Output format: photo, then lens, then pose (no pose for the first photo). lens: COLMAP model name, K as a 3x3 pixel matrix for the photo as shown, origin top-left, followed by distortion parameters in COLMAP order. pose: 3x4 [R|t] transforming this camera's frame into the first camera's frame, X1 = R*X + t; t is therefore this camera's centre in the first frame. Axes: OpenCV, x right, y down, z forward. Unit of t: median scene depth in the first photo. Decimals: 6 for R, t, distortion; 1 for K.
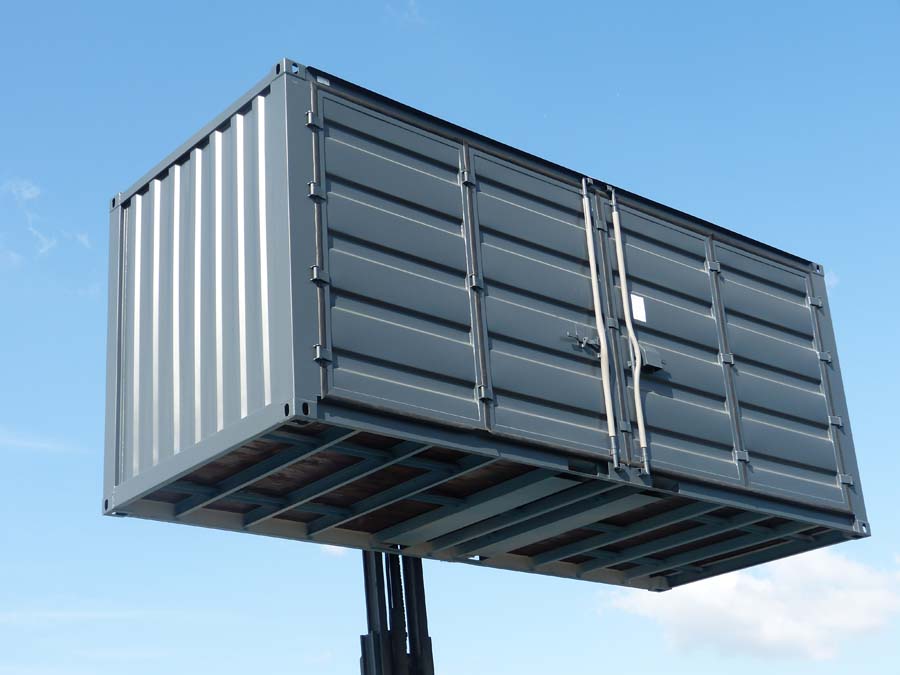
lens RADIAL K [[1432.4, 0, 450.0], [0, 1432.4, 337.5], [0, 0, 1]] dist [0.142526, -0.060217]
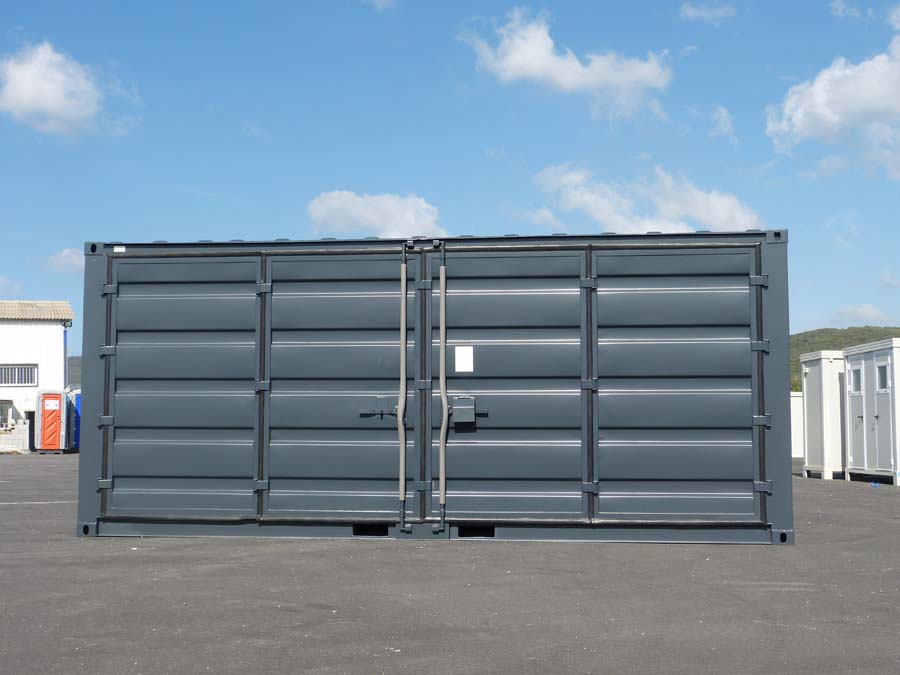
lens RADIAL K [[1144.4, 0, 453.9], [0, 1144.4, 312.7], [0, 0, 1]] dist [-0.006506, -0.021416]
pose [[0.681133, -0.014676, -0.732012, 0.779012], [0.237477, 0.950175, 0.201921, -0.235354], [0.692576, -0.311371, 0.650681, 0.479764]]
